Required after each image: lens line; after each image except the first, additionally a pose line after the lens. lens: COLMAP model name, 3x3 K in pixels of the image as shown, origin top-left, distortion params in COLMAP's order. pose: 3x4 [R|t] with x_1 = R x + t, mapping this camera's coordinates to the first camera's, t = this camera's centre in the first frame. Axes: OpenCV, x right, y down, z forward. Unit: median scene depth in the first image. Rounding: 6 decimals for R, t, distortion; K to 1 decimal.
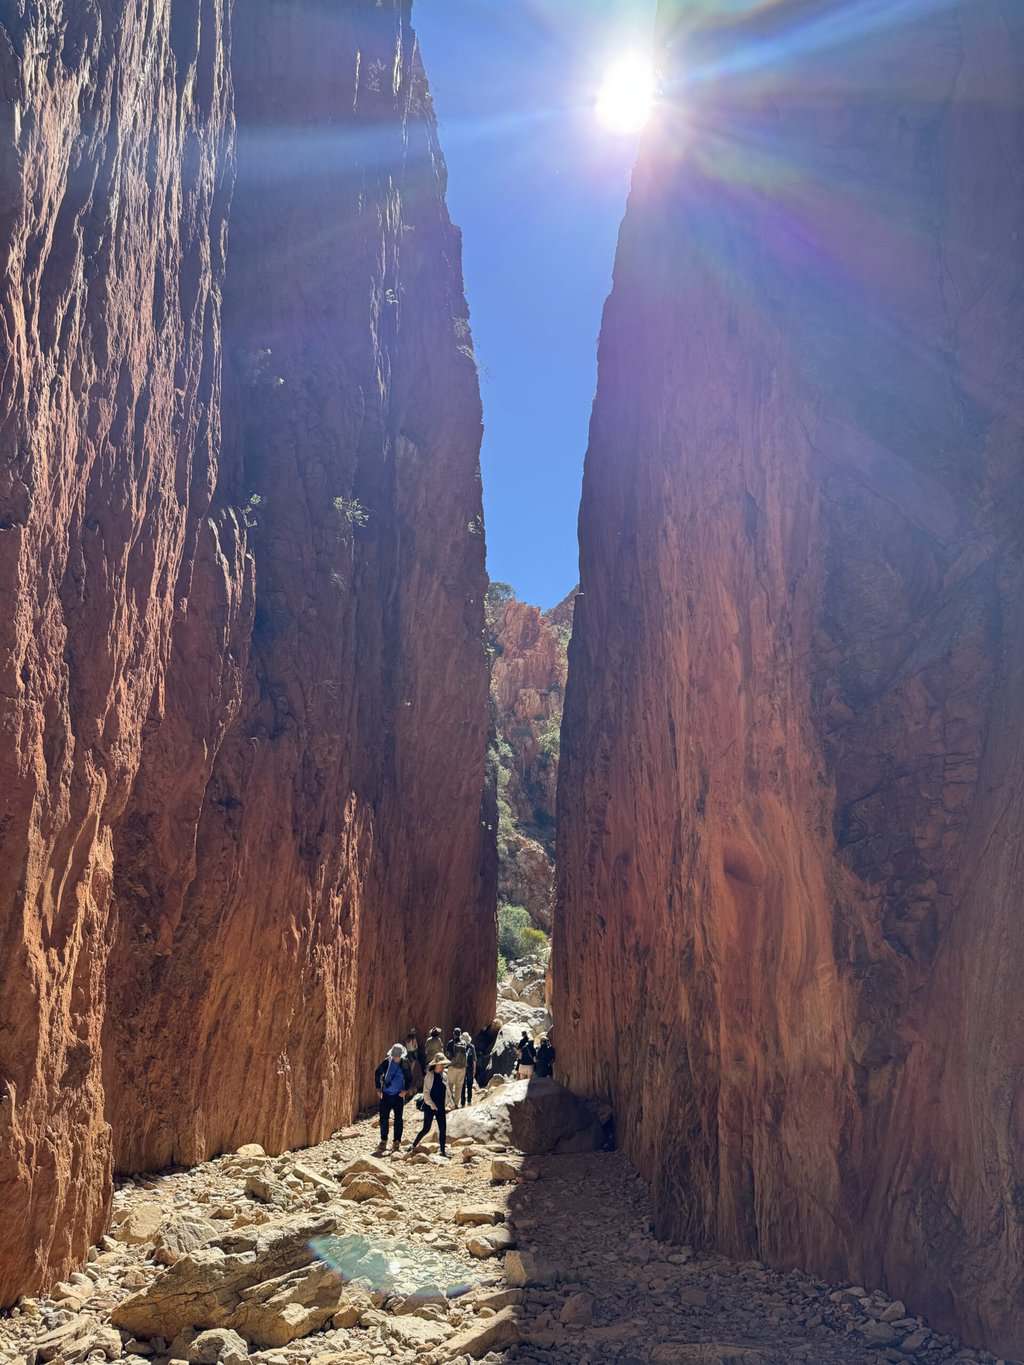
lens RADIAL K [[964.1, 0, 512.0], [0, 964.1, 682.5], [0, 0, 1]] dist [0.100307, -0.144595]
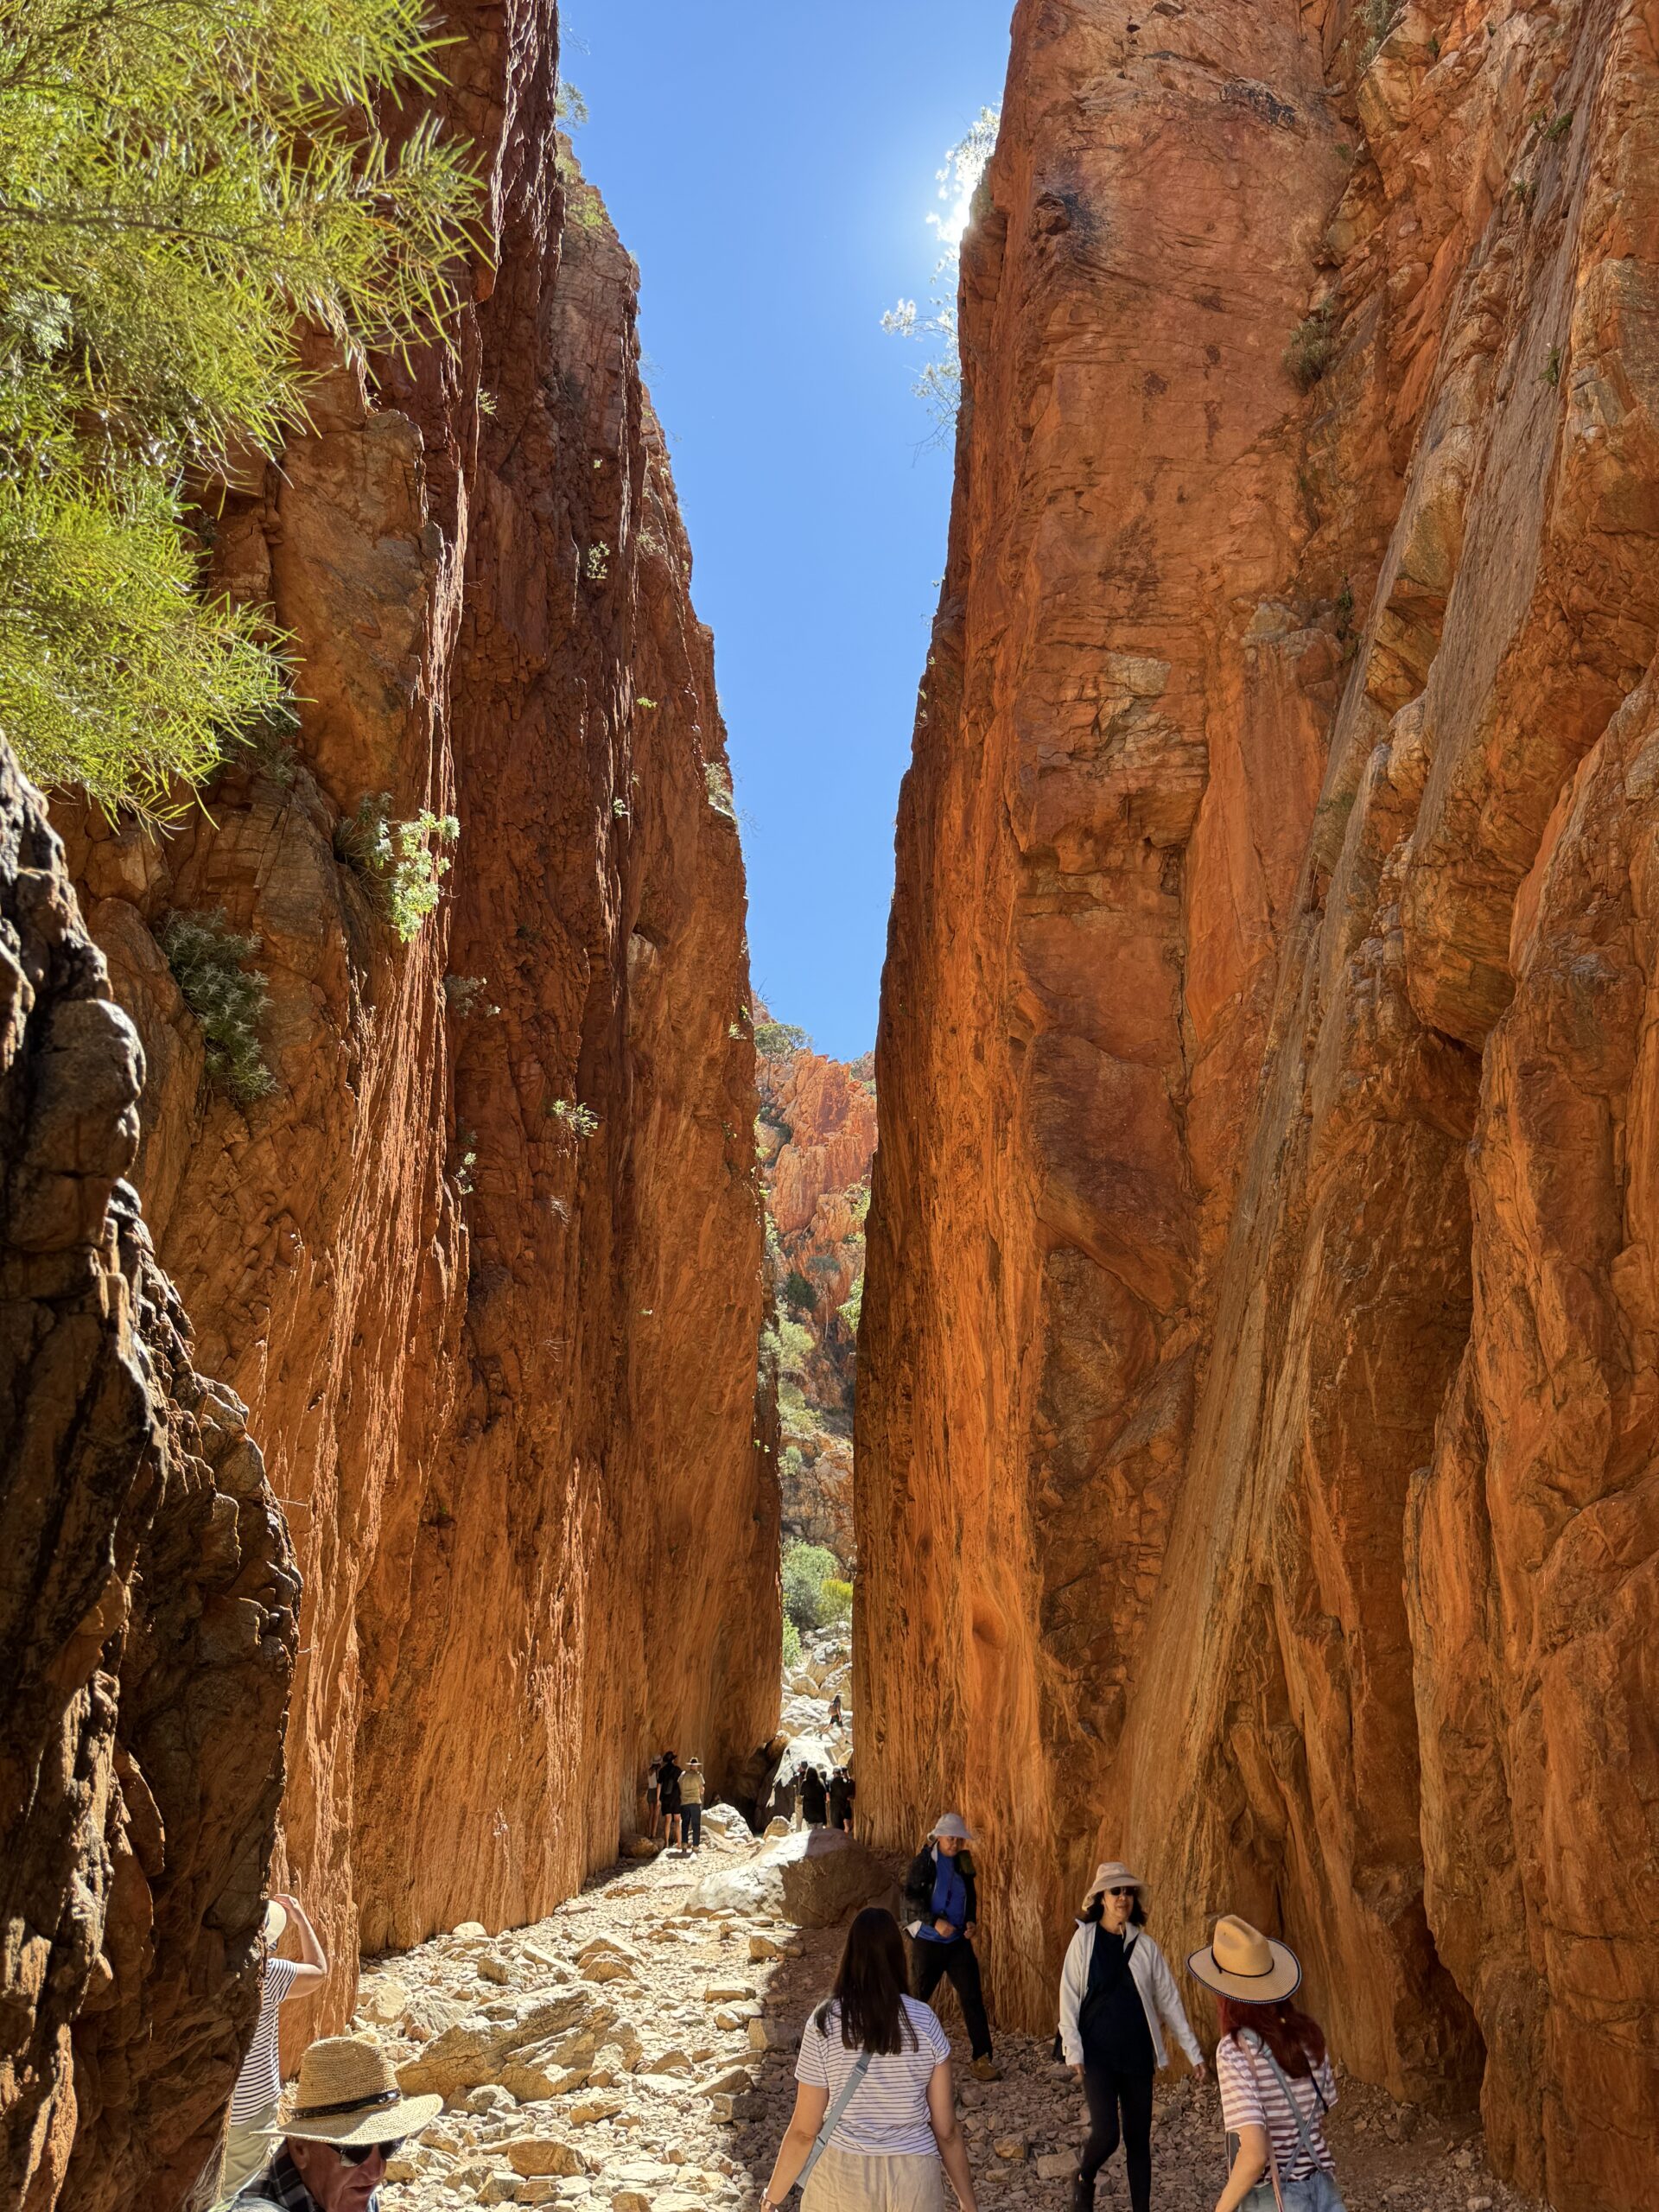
lens RADIAL K [[1567.8, 0, 834.3], [0, 1567.8, 1101.5], [0, 0, 1]] dist [0.101755, -0.167158]
pose [[0.999801, -0.014484, 0.013735, 0.050275], [0.014924, 0.999361, -0.032492, -0.227497], [-0.013256, 0.032690, 0.999378, -0.485371]]
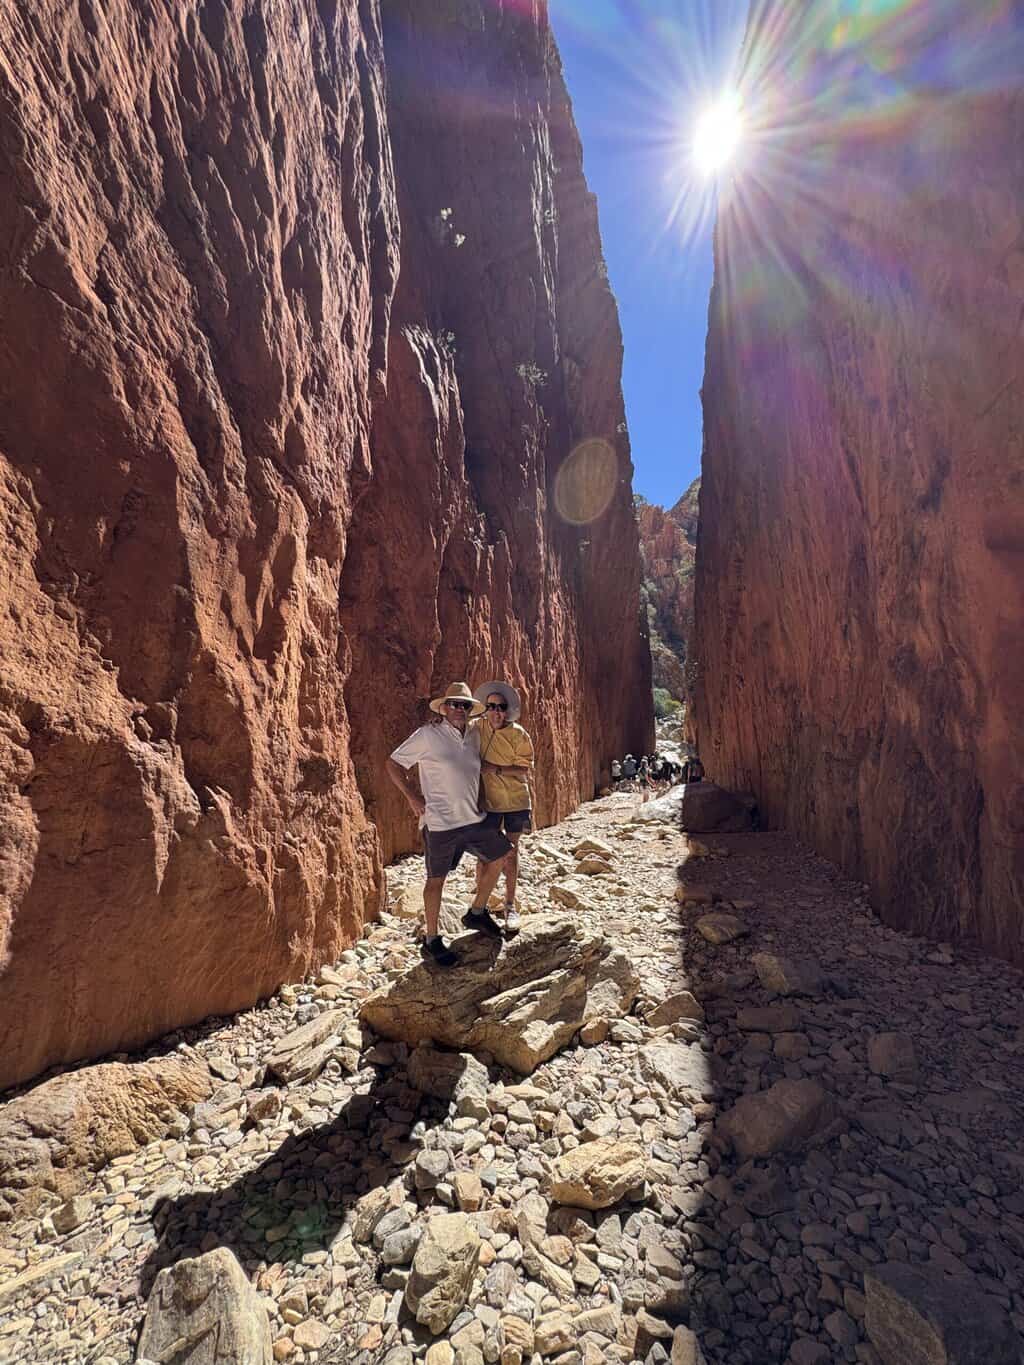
lens RADIAL K [[544.6, 0, 512.0], [0, 544.6, 682.5], [0, 0, 1]] dist [-0.001441, -0.000045]
pose [[0.965943, -0.064134, -0.250680, -0.056955], [0.112799, 0.976266, 0.184882, 0.135897], [0.232873, -0.206862, 0.950252, 0.335829]]
